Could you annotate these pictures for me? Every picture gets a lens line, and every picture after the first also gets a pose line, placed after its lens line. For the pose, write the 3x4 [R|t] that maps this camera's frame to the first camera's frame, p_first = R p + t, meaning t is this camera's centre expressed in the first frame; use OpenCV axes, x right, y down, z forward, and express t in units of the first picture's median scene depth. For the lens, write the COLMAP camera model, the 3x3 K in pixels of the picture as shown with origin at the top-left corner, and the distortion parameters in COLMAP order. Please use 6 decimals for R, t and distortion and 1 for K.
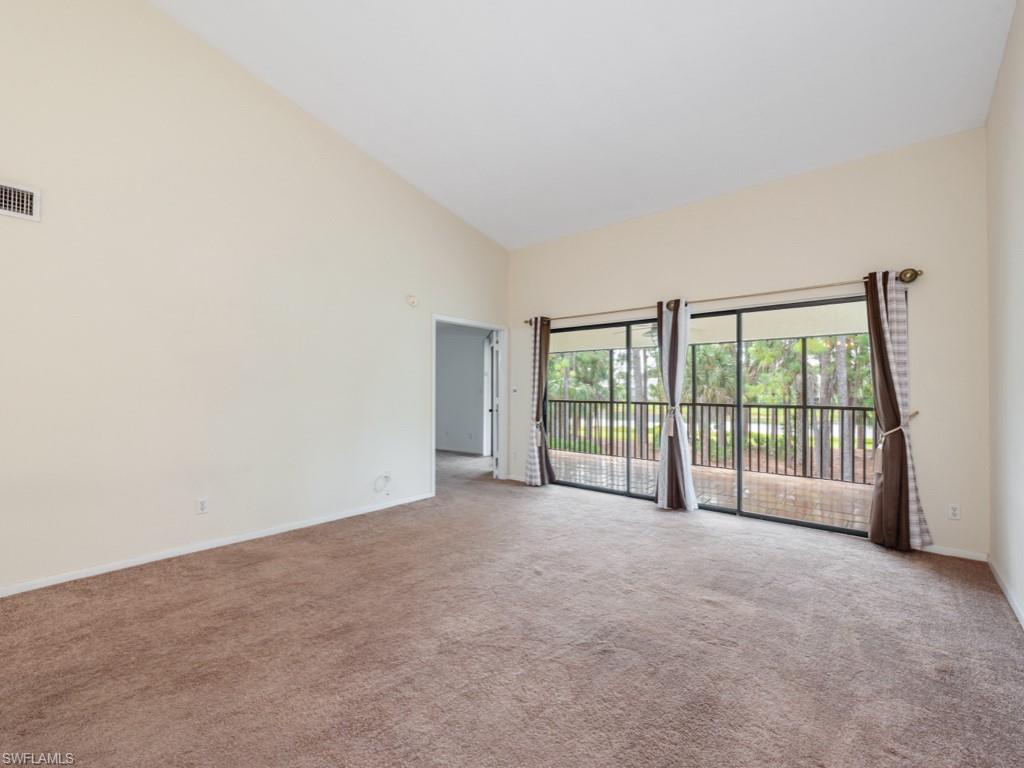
lens RADIAL K [[451.6, 0, 512.0], [0, 451.6, 384.0], [0, 0, 1]] dist [0.016017, -0.010951]
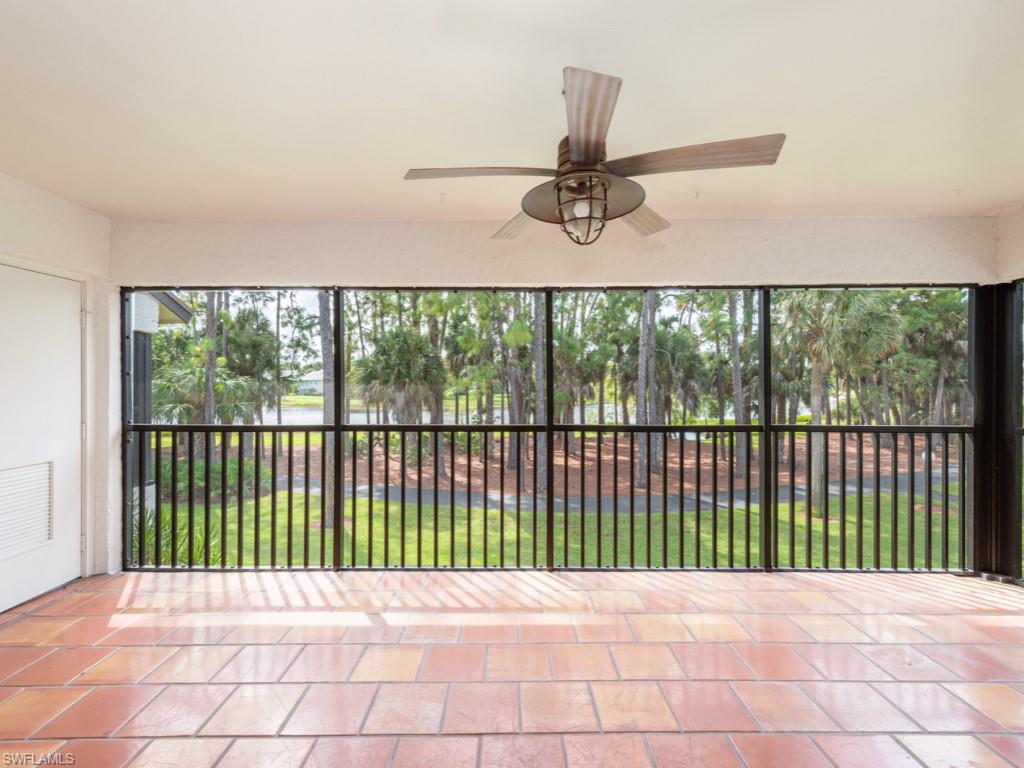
lens RADIAL K [[451.6, 0, 512.0], [0, 451.6, 384.0], [0, 0, 1]] dist [0.016017, -0.010951]
pose [[0.766988, -0.007551, 0.641617, 0.137411], [-0.003952, 0.999856, 0.016490, -0.005739], [-0.641649, -0.015183, 0.766848, 1.096780]]
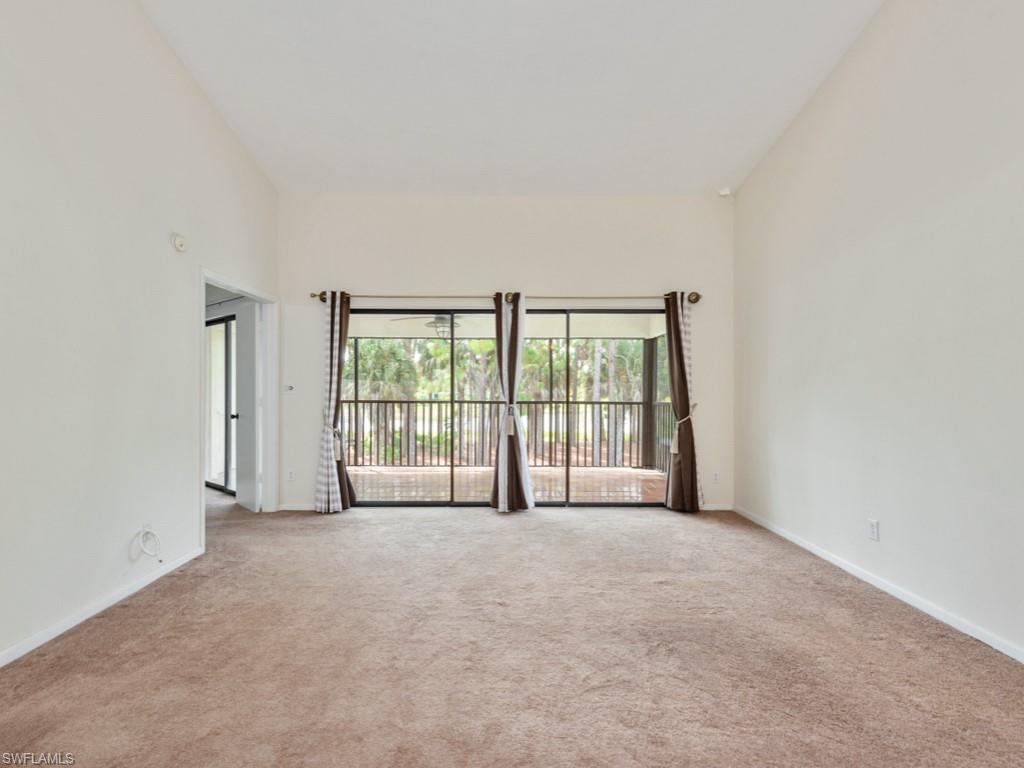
lens RADIAL K [[525.1, 0, 512.0], [0, 525.1, 384.0], [0, 0, 1]] dist [0.004511, 0.000100]
pose [[0.753201, 0.002523, 0.657785, -0.369017], [-0.008449, 0.999947, 0.005839, 0.000846], [-0.657736, -0.009956, 0.753183, 0.164194]]
